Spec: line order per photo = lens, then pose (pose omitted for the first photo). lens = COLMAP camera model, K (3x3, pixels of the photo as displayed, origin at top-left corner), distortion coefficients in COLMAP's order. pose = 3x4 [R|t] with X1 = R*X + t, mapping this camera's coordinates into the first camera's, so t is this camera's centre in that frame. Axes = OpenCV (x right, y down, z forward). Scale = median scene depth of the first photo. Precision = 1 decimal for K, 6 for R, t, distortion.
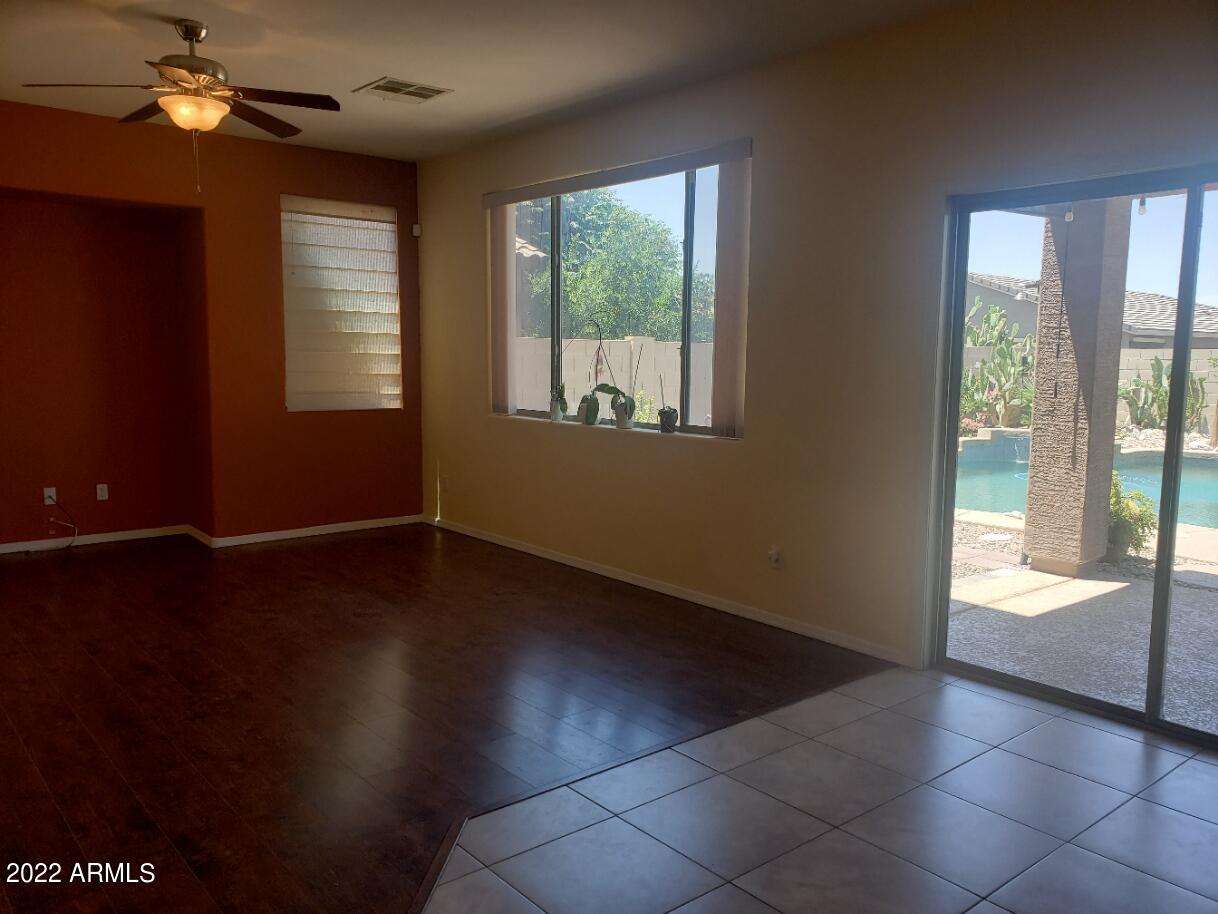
lens RADIAL K [[949.9, 0, 609.0], [0, 949.9, 457.0], [0, 0, 1]] dist [0.104671, -0.192857]
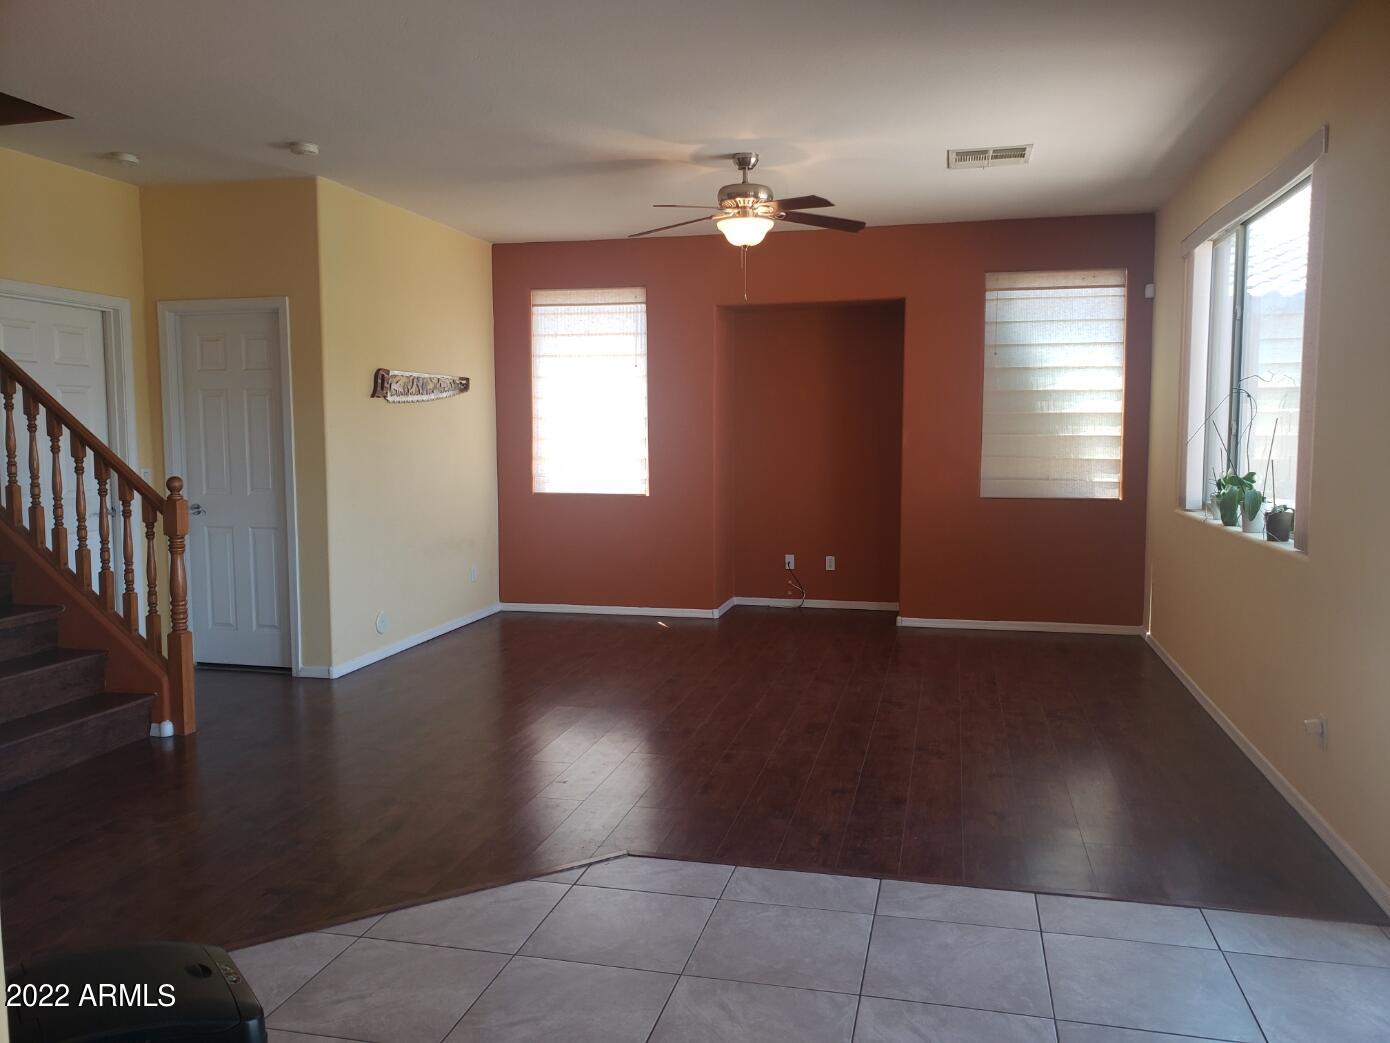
lens RADIAL K [[1090.5, 0, 695.0], [0, 1090.5, 521.5], [0, 0, 1]] dist [-0.002433, -0.001509]
pose [[0.593414, 0.056198, -0.802933, 0.376626], [-0.078701, 0.996831, 0.011604, -0.013141], [0.801041, 0.056305, 0.595956, 0.120438]]
